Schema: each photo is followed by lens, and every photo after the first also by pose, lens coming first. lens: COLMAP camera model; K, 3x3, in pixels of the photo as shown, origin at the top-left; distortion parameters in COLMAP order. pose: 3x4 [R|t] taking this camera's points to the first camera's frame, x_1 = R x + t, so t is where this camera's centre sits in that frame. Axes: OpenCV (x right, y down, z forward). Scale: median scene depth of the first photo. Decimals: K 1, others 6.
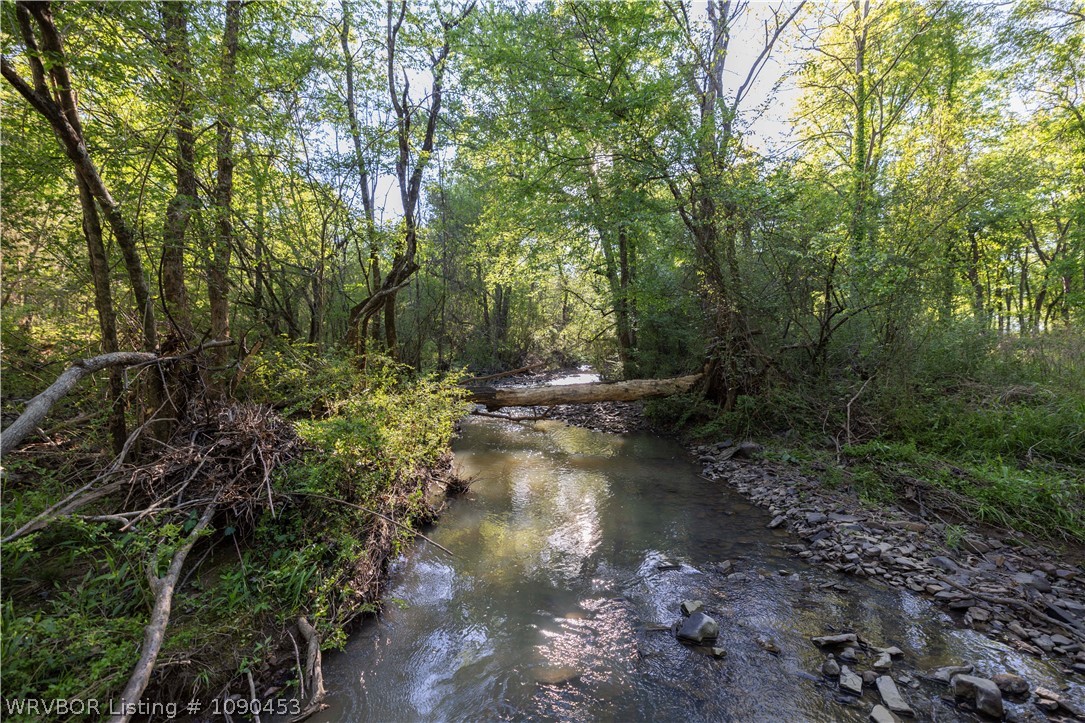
lens RADIAL K [[447.2, 0, 546.6], [0, 447.2, 357.9], [0, 0, 1]] dist [0.000419, 0.000955]
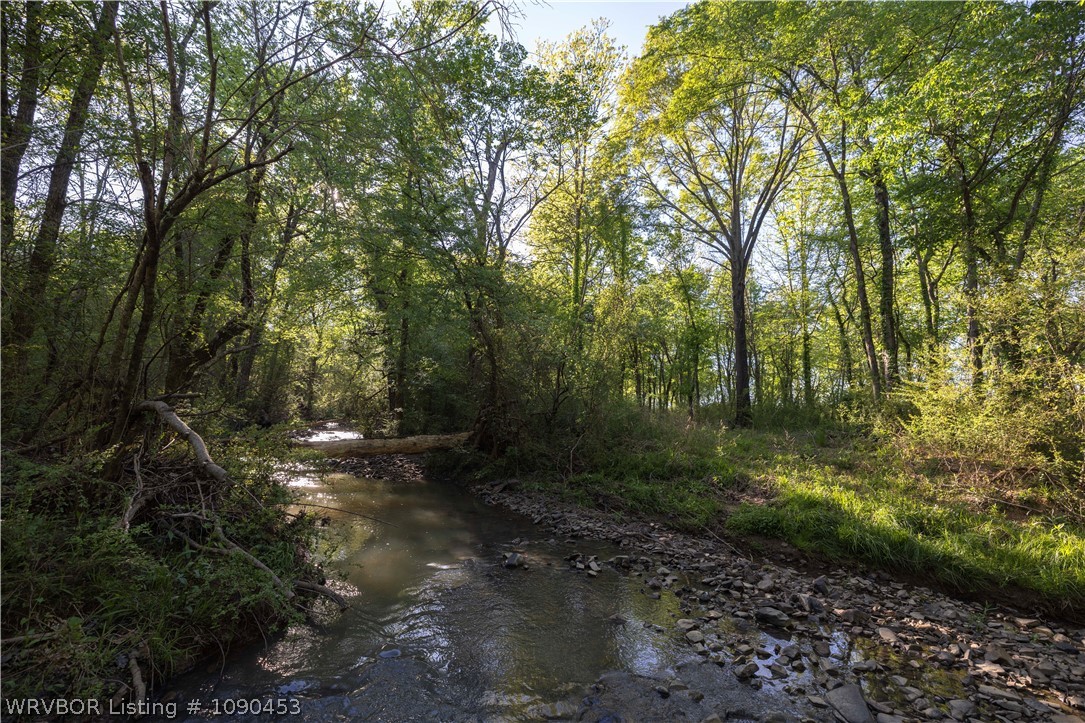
lens RADIAL K [[447.2, 0, 543.1], [0, 447.2, 351.8], [0, 0, 1]] dist [0.000419, 0.000955]
pose [[0.848585, 0.112864, 0.516880, -0.252850], [-0.036419, 0.987124, -0.155754, 0.004586], [-0.527804, 0.113346, 0.841770, -0.303703]]
